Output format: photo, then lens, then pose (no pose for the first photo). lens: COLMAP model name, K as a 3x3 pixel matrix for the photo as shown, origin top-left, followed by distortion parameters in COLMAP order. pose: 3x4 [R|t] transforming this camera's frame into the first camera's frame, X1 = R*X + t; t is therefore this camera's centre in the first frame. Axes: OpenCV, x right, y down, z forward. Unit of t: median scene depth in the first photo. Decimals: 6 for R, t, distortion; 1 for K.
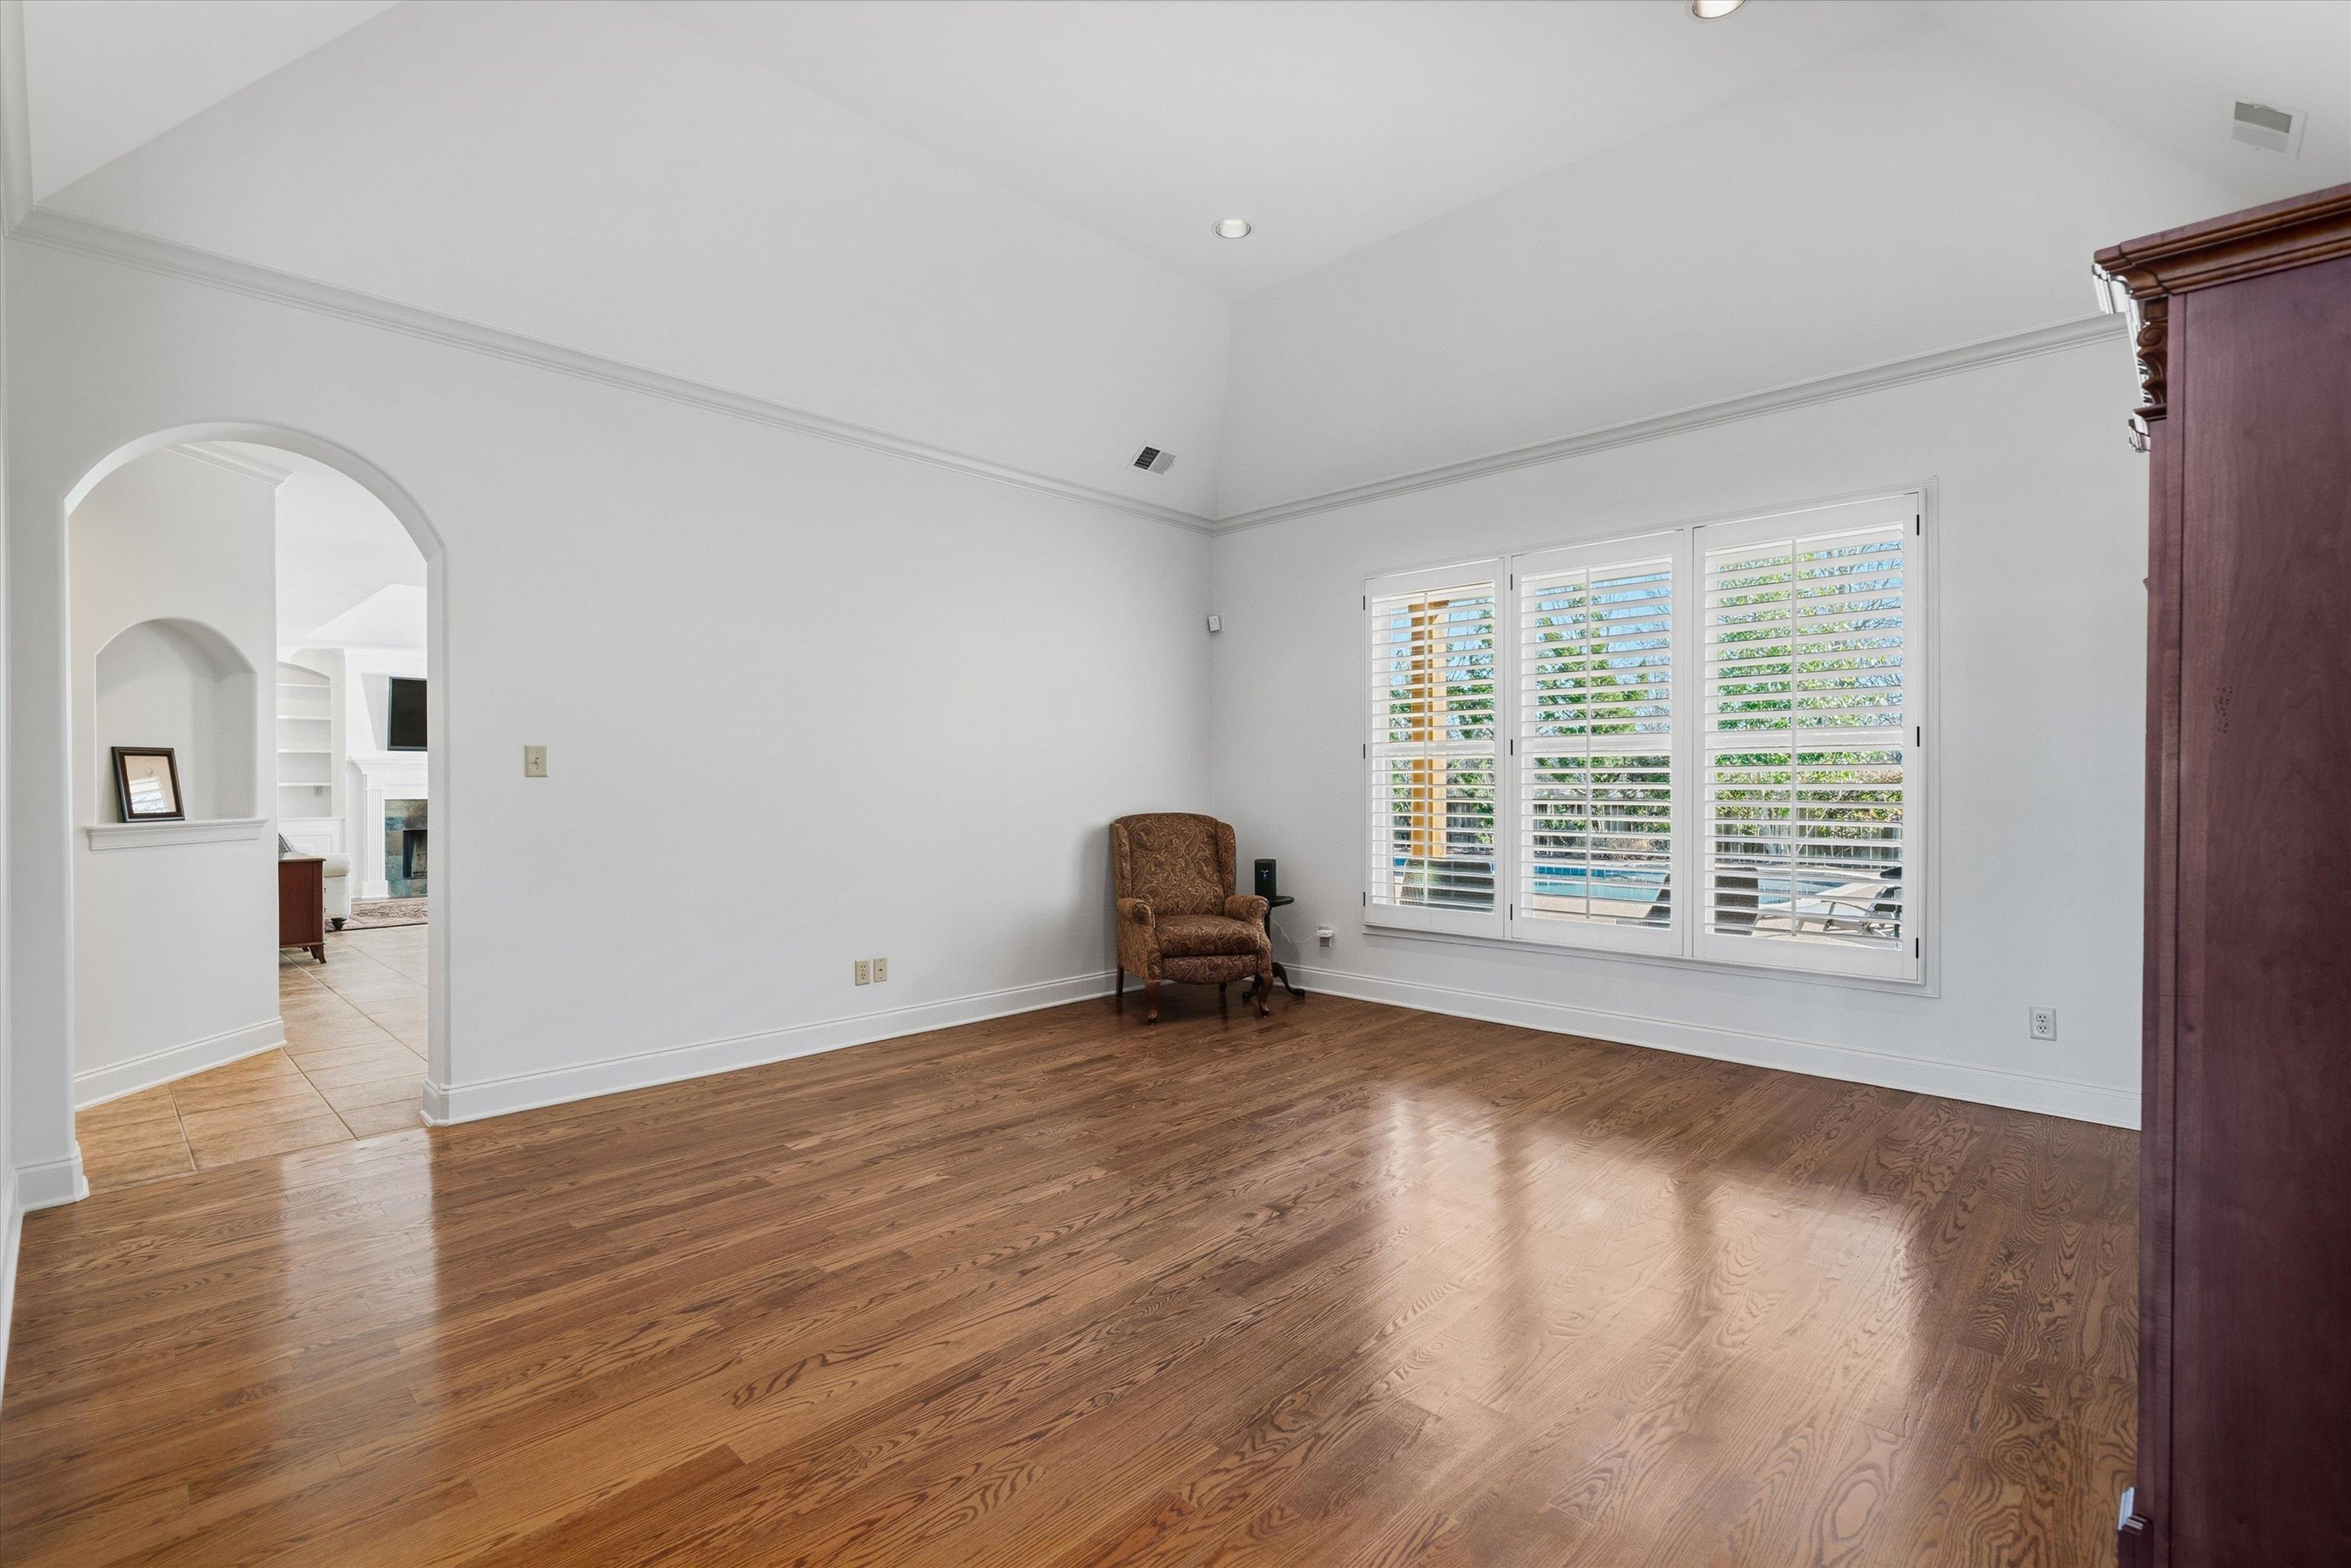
lens RADIAL K [[1082.9, 0, 1167.0], [0, 1082.9, 783.5], [0, 0, 1]] dist [-0.001667, 0.005326]
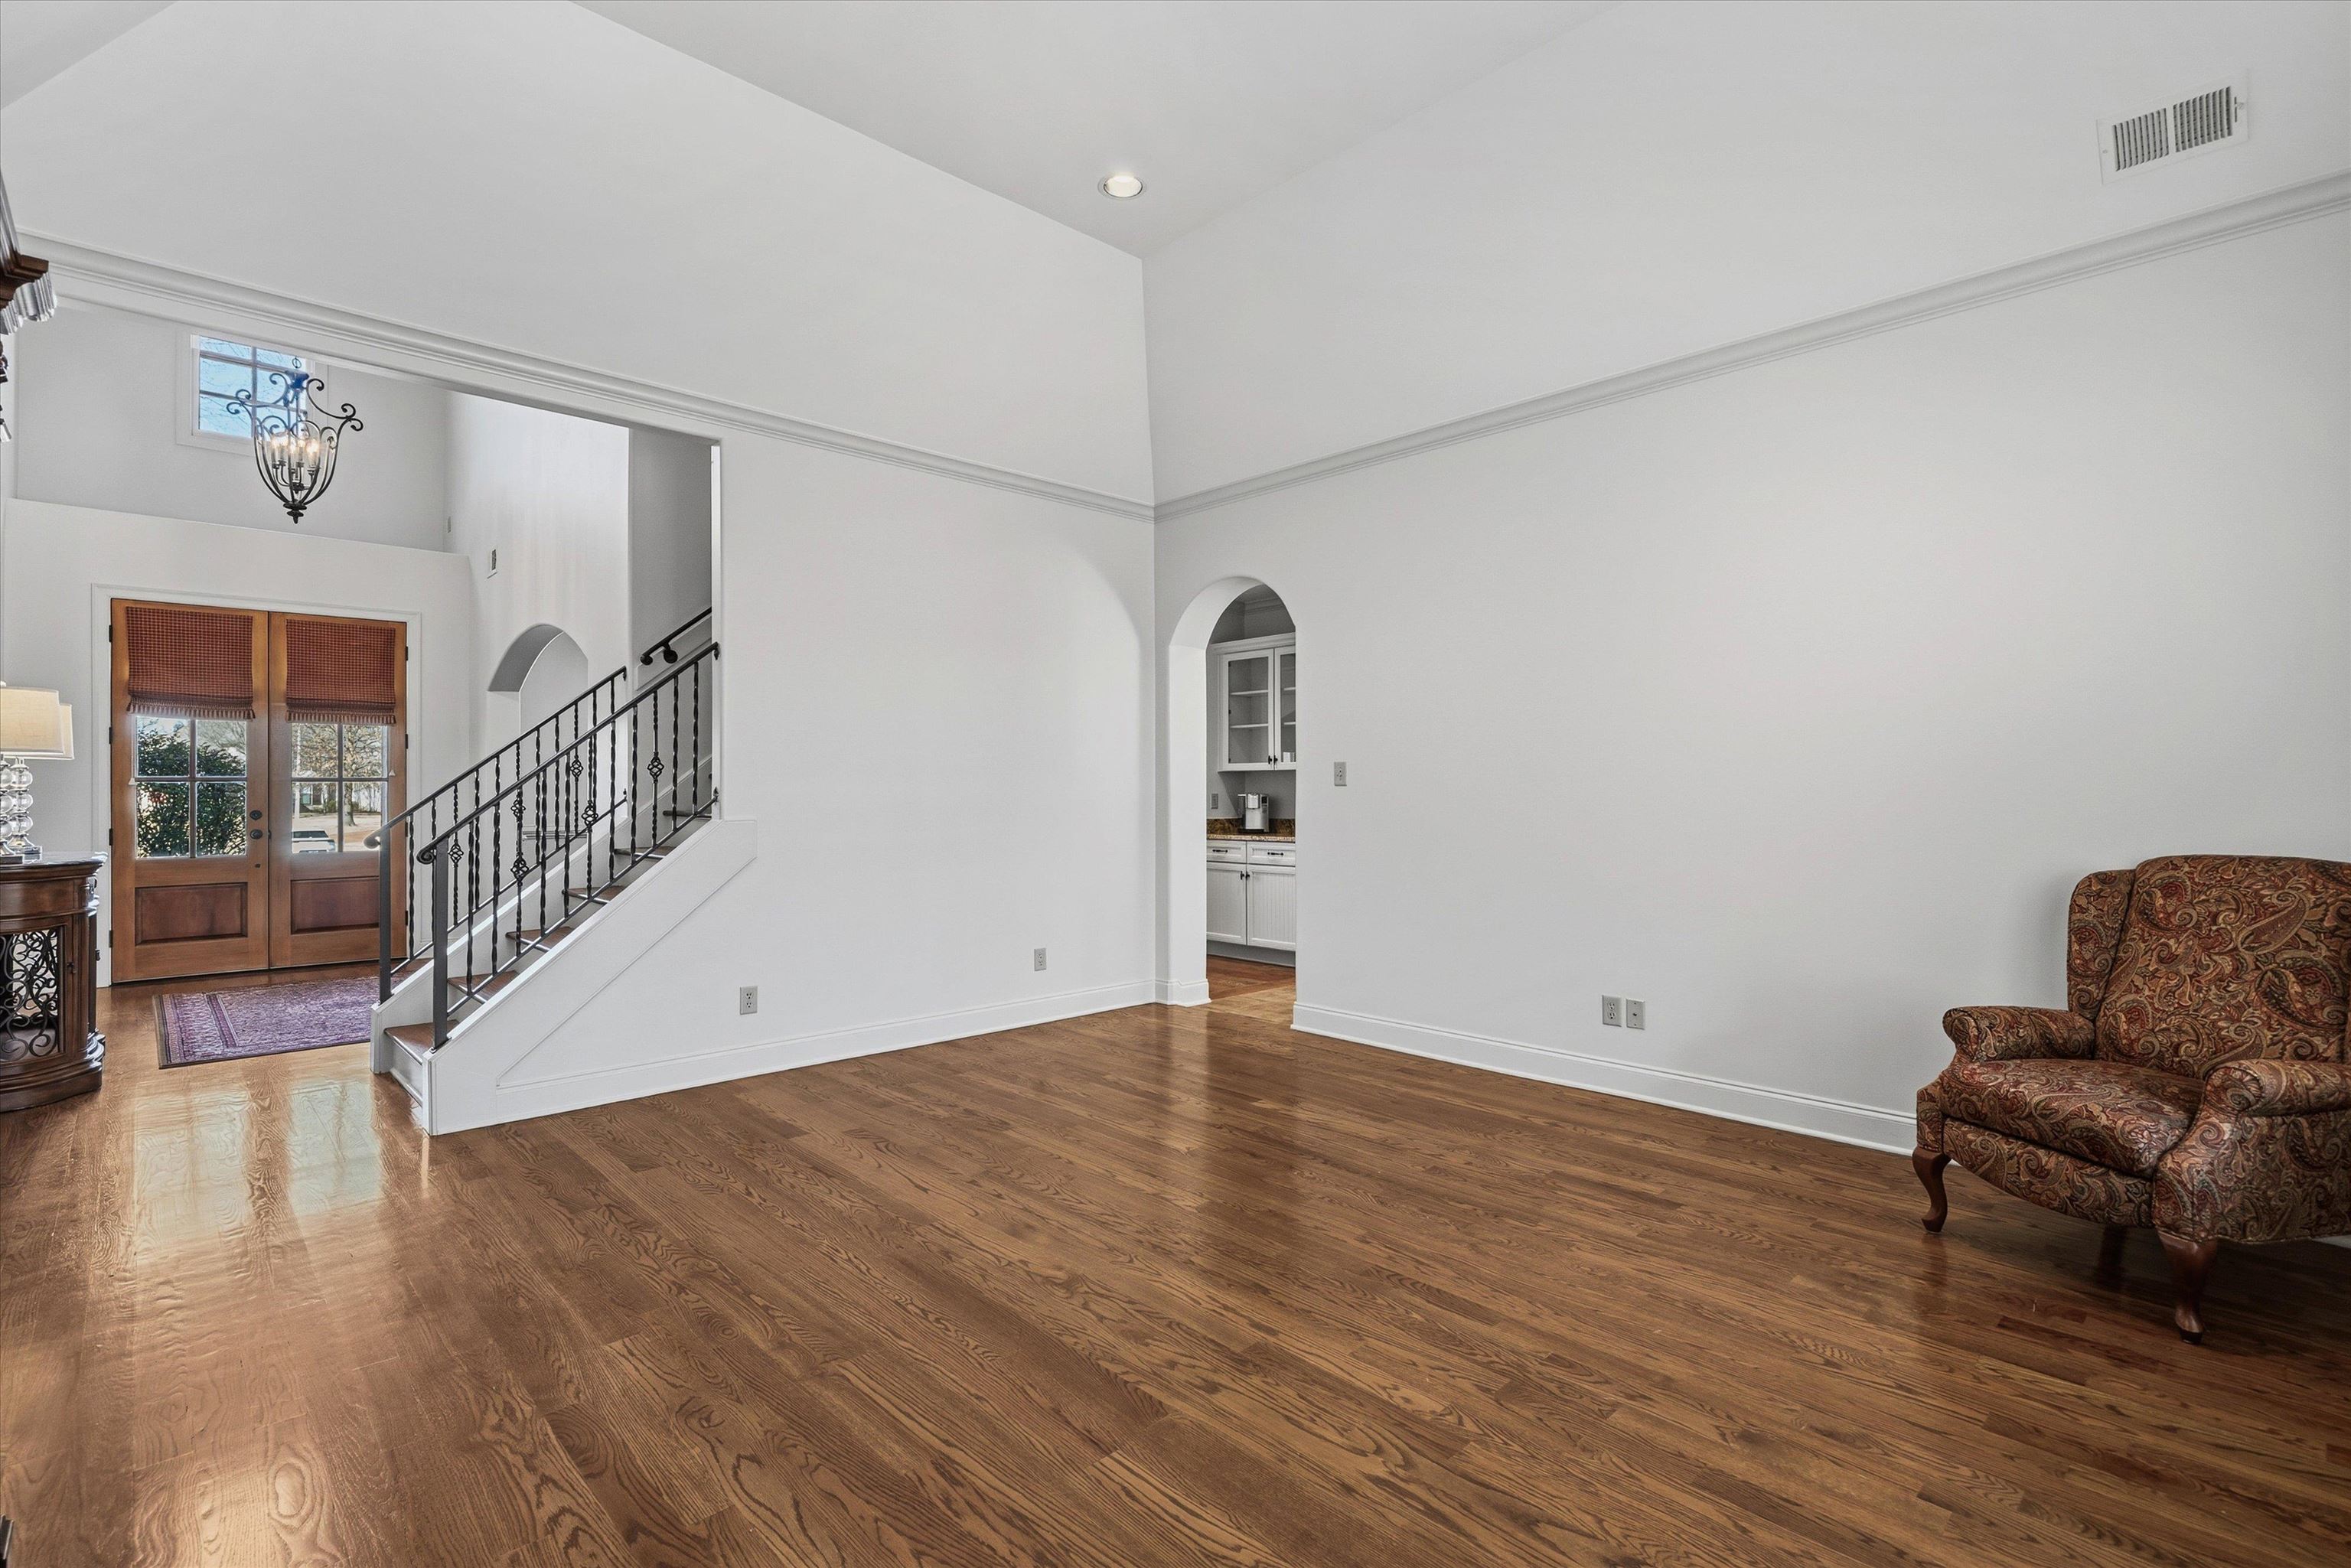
lens RADIAL K [[1082.9, 0, 1167.0], [0, 1082.9, 783.5], [0, 0, 1]] dist [-0.001667, 0.005326]
pose [[-0.047582, -0.005871, -0.998850, 0.725145], [-0.000202, 0.999983, -0.005868, -0.001107], [0.998867, -0.000078, -0.047582, 0.838657]]
